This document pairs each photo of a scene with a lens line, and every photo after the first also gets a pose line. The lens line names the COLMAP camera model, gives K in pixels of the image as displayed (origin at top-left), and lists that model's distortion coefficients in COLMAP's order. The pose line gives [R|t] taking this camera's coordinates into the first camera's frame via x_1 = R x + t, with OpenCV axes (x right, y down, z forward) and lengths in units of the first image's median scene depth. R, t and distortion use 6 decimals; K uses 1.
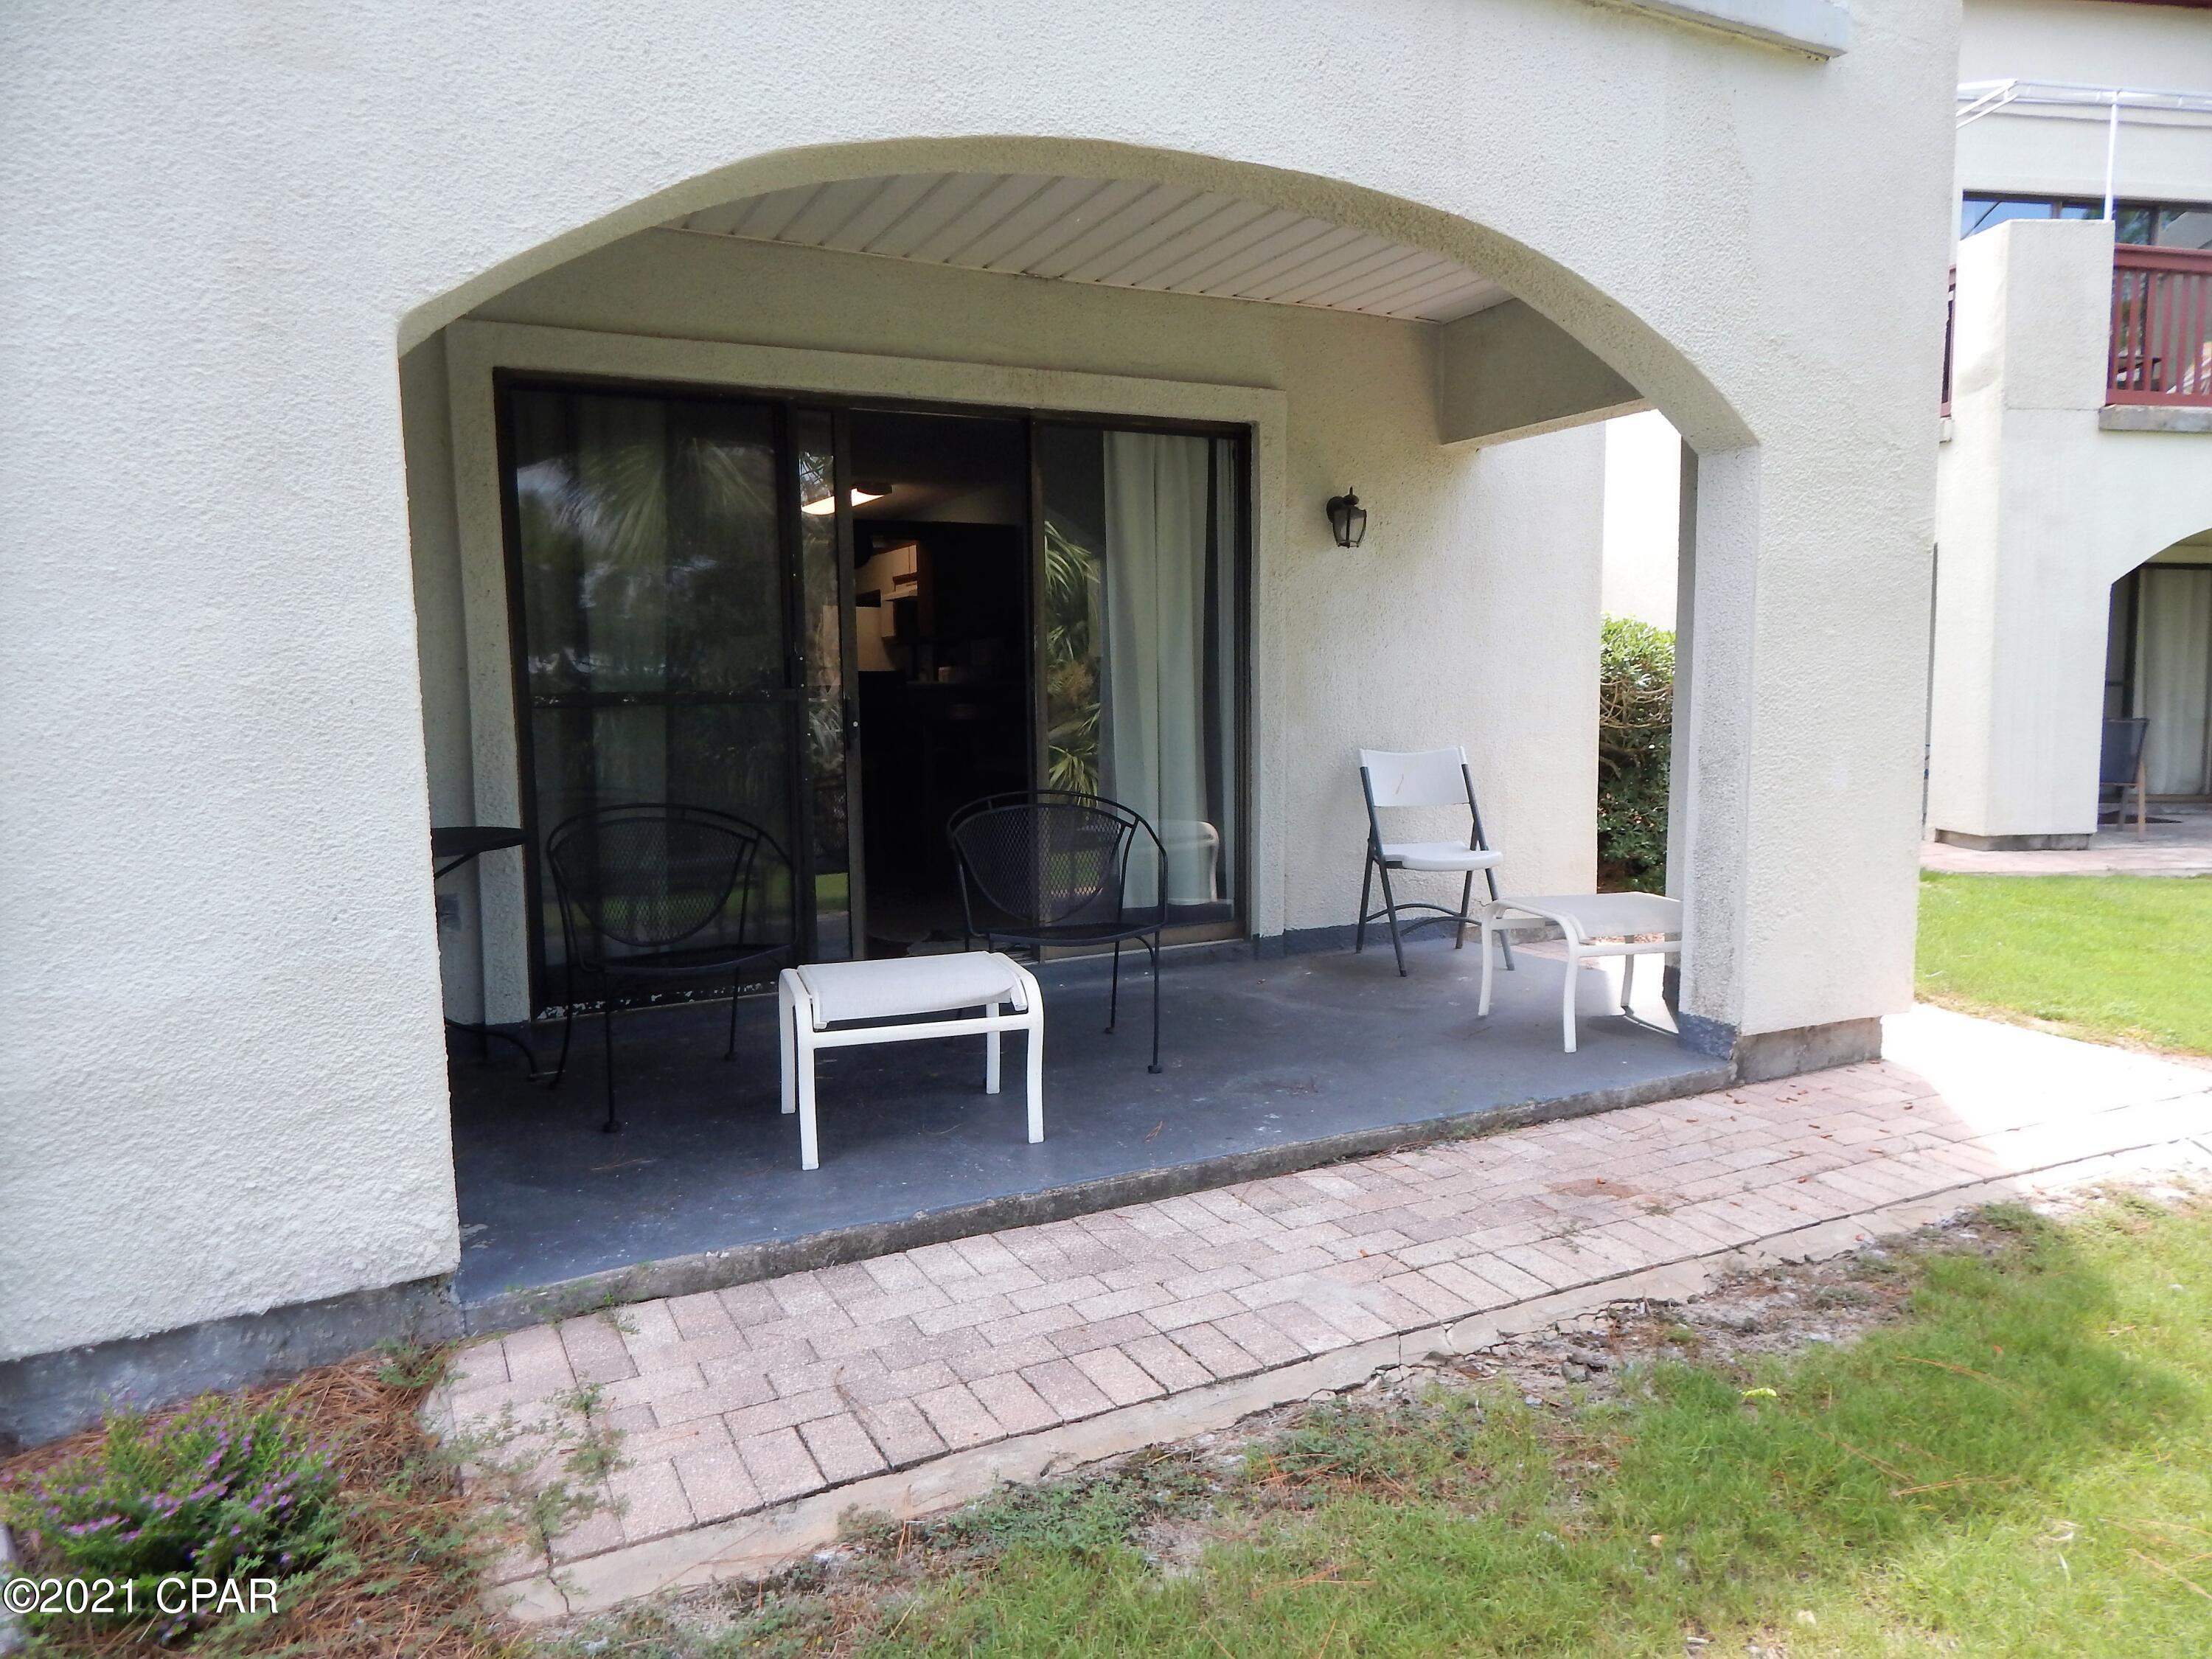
lens RADIAL K [[1450.2, 0, 1104.7], [0, 1450.2, 828.3], [0, 0, 1]] dist [-0.002845, -0.008433]
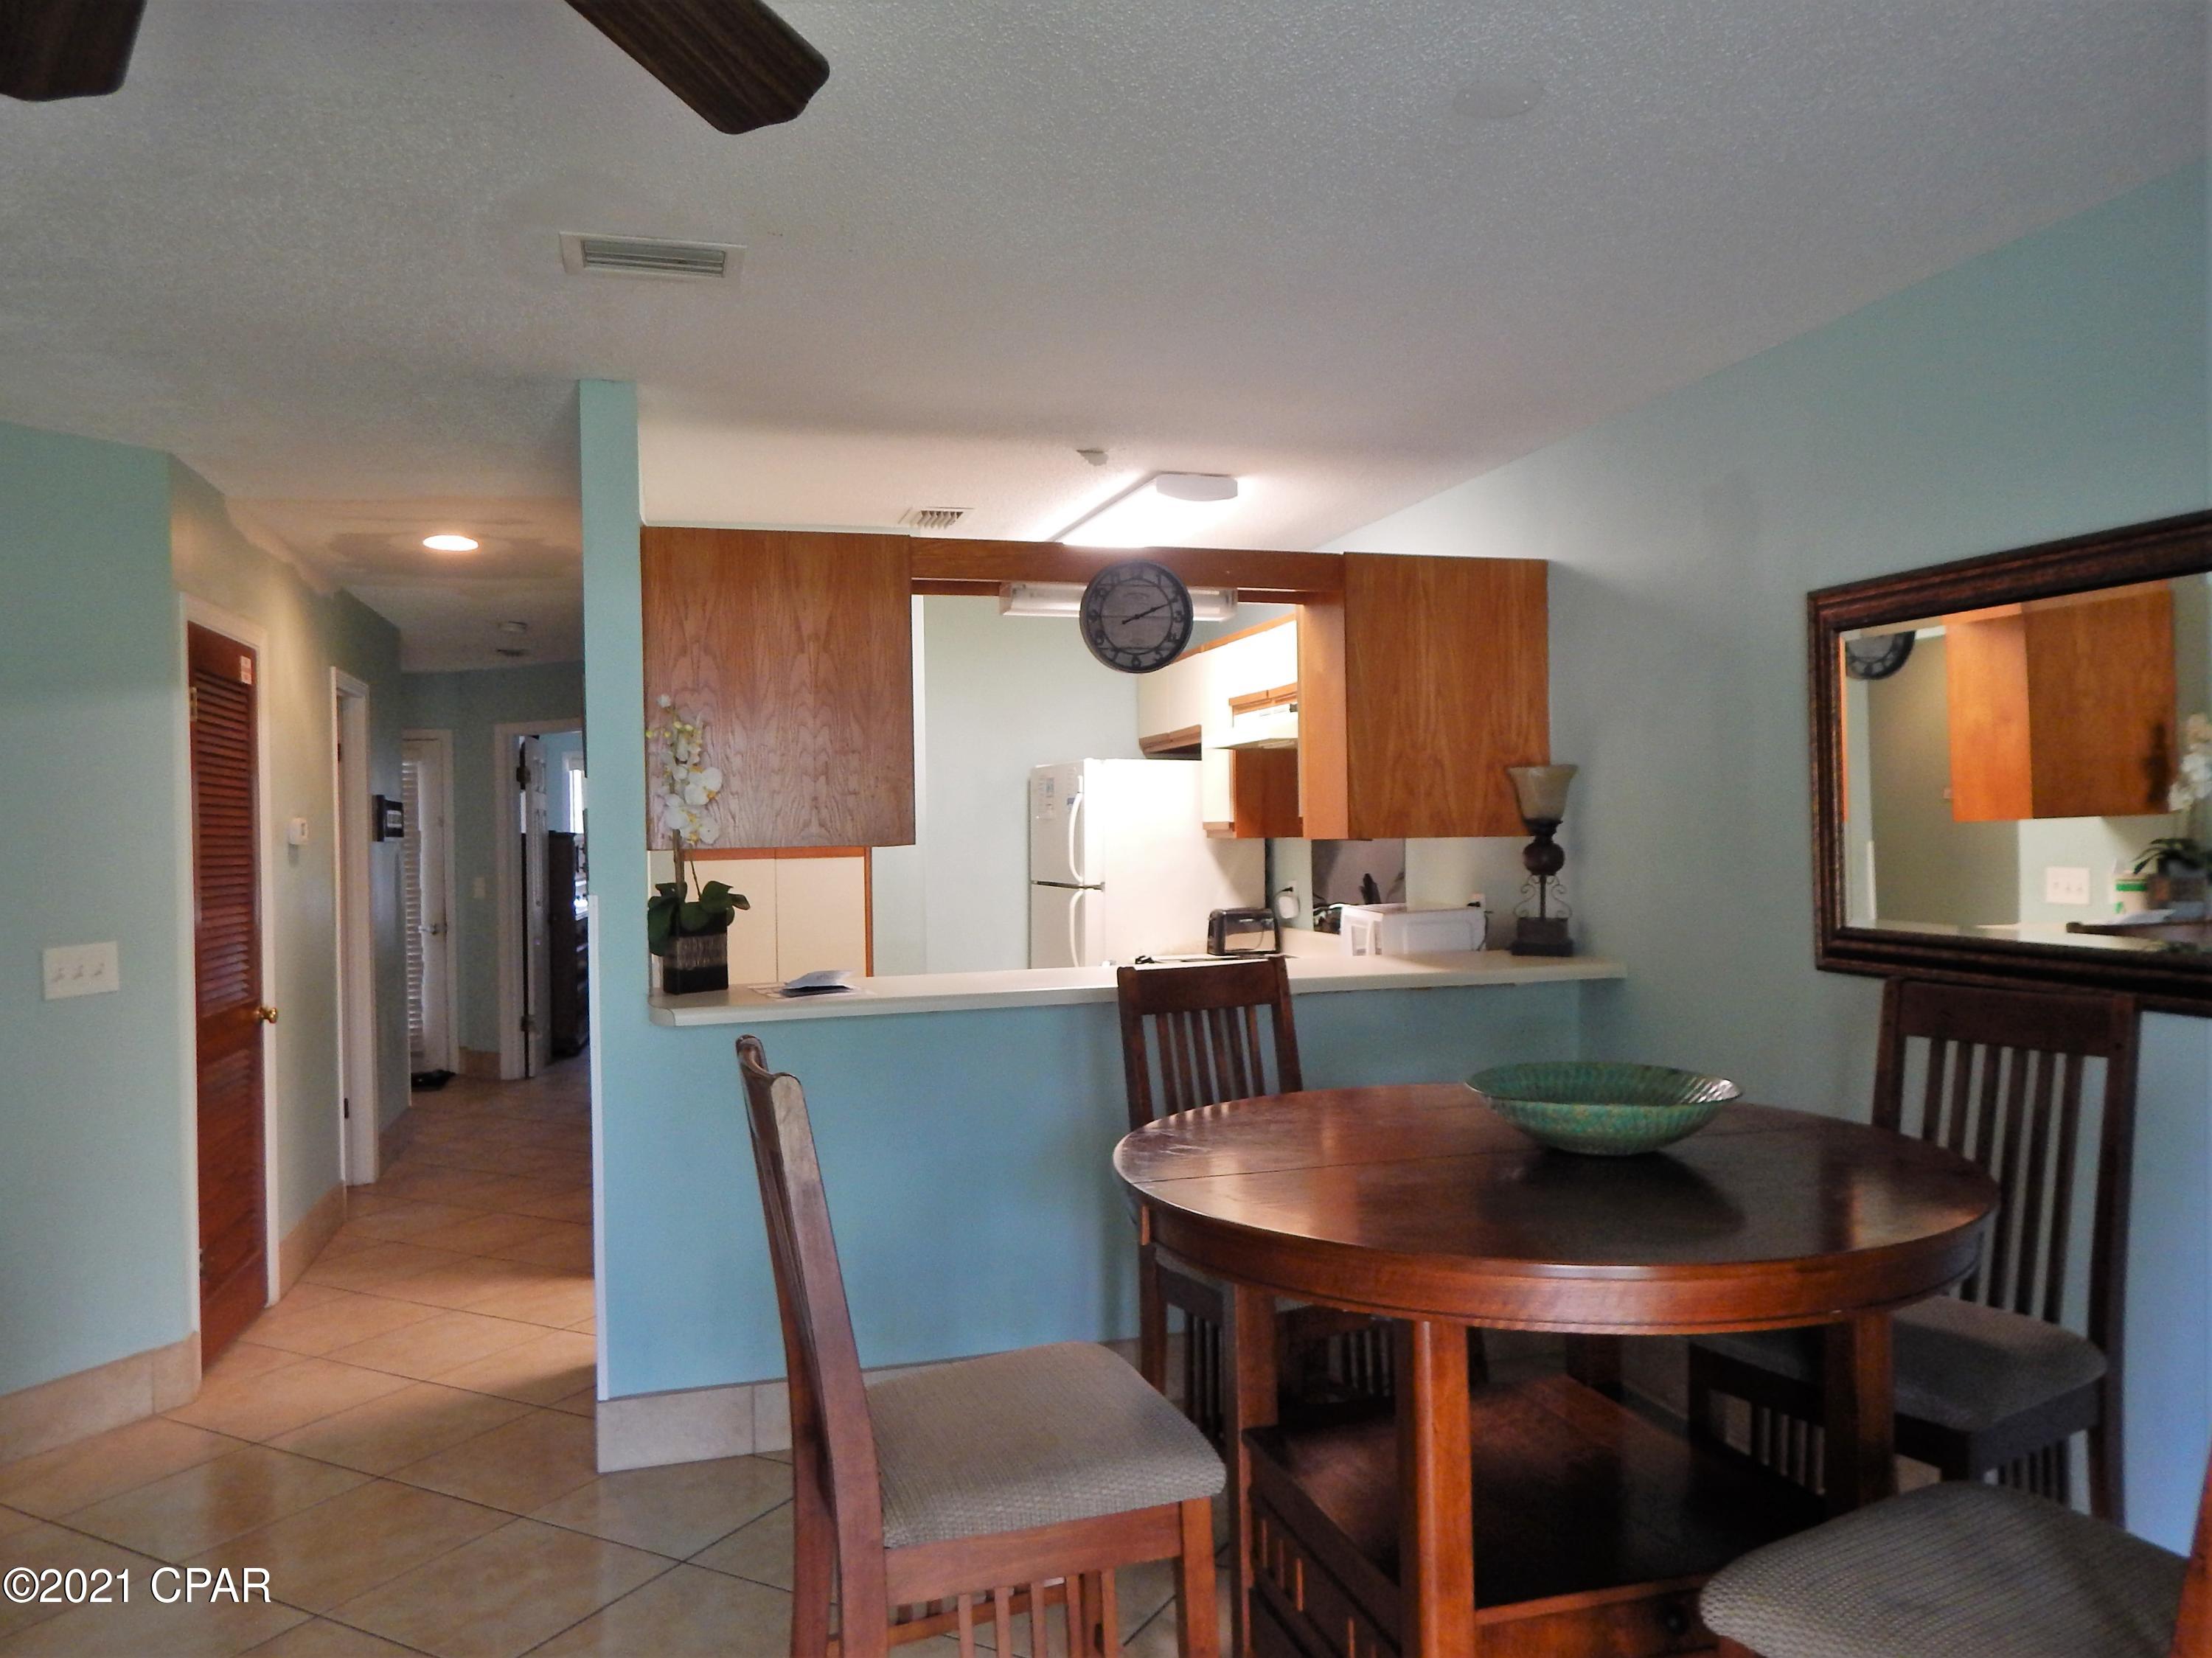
lens RADIAL K [[1549.9, 0, 1111.1], [0, 1549.9, 827.3], [0, 0, 1]] dist [-0.001022, -0.011403]
pose [[0.980664, -0.000758, -0.195699, -0.085549], [-0.018431, 0.995190, -0.096213, -0.082579], [0.194831, 0.097960, 0.975933, 0.504762]]
